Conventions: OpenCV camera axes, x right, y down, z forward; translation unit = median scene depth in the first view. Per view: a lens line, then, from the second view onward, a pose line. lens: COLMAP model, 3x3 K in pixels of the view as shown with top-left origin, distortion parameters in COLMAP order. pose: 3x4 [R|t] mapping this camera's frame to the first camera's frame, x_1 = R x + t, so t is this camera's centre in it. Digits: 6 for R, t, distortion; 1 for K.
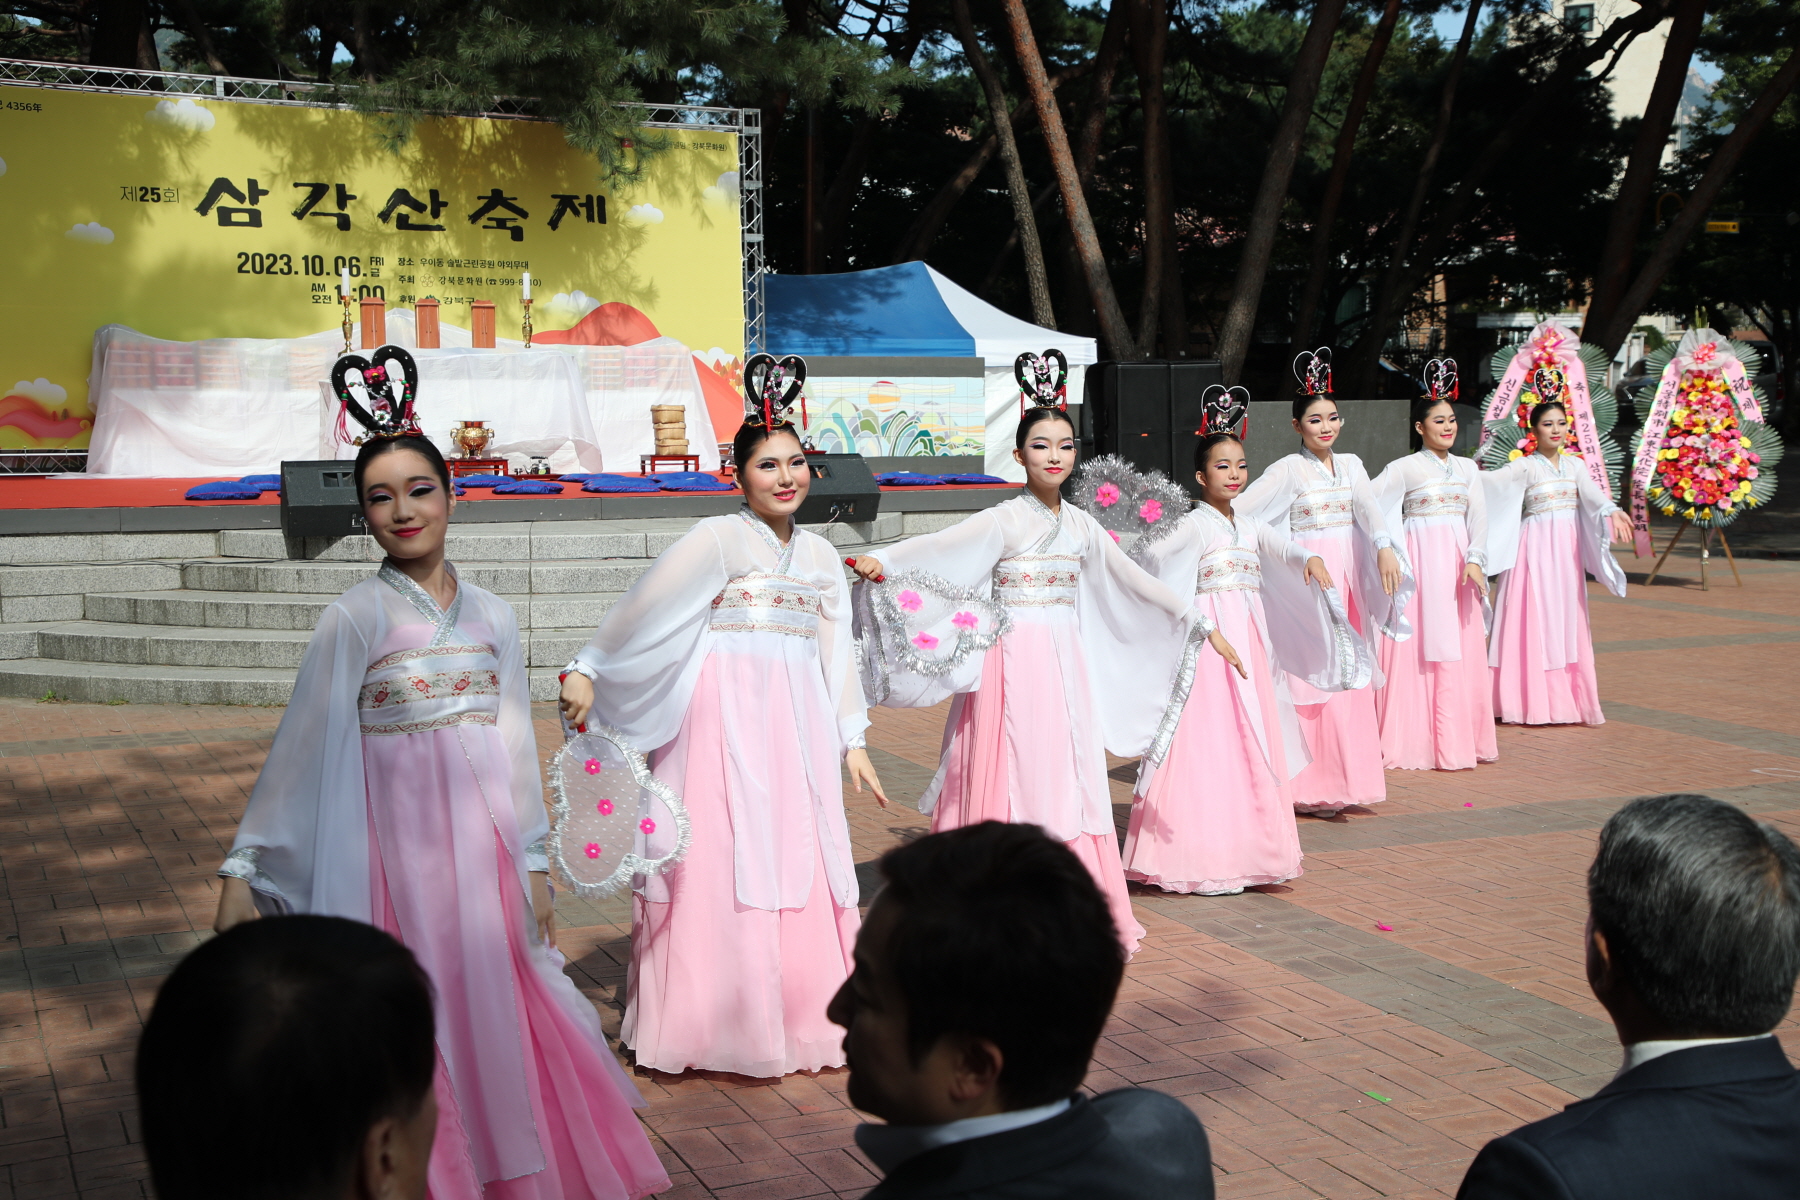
lens RADIAL K [[2045.6, 0, 884.5], [0, 2045.6, 604.7], [0, 0, 1]] dist [0.117881, 0.000000]
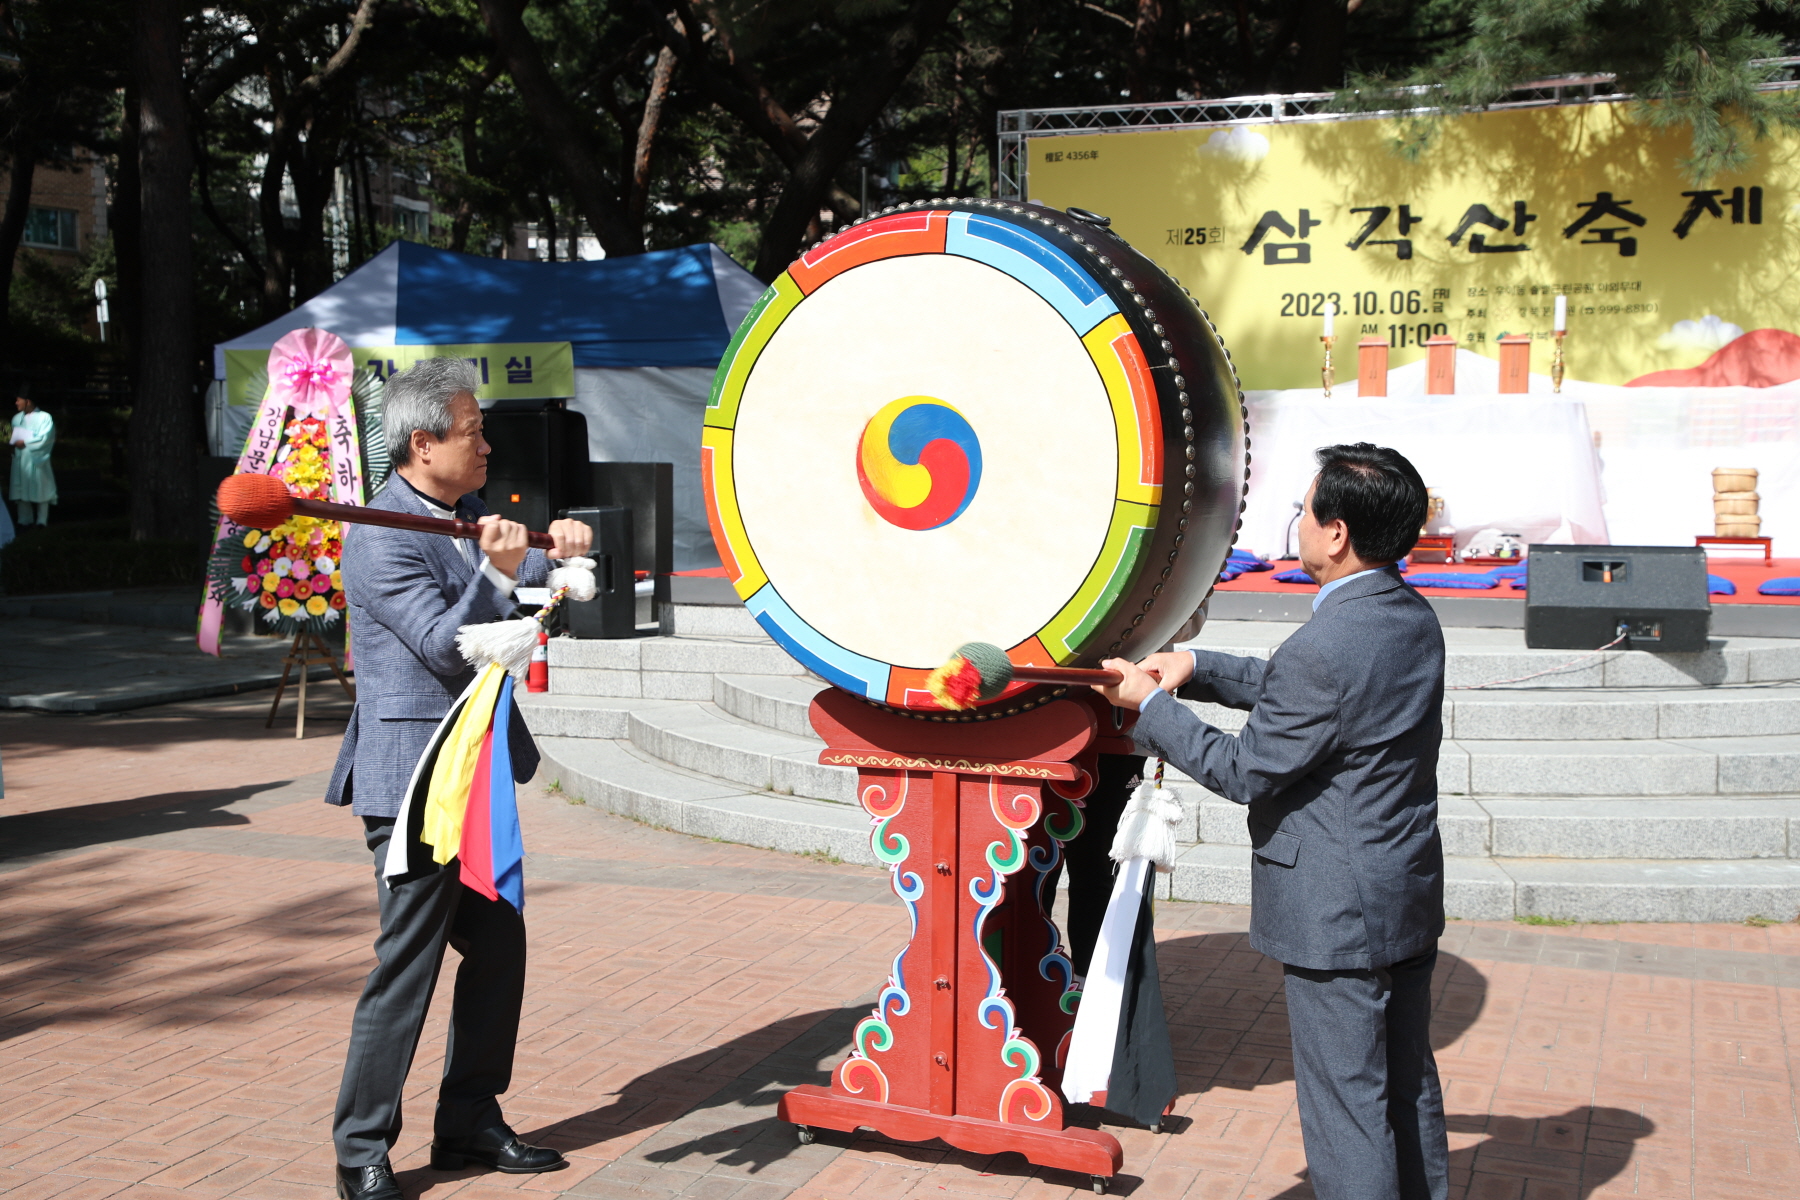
lens RADIAL K [[2045.6, 0, 908.4], [0, 2045.6, 608.8], [0, 0, 1]] dist [0.117881, 0.000000]
pose [[0.715820, 0.060579, -0.695652, 0.185104], [-0.078017, 0.996931, 0.006536, -0.027986], [0.693913, 0.049594, 0.718349, 0.255977]]
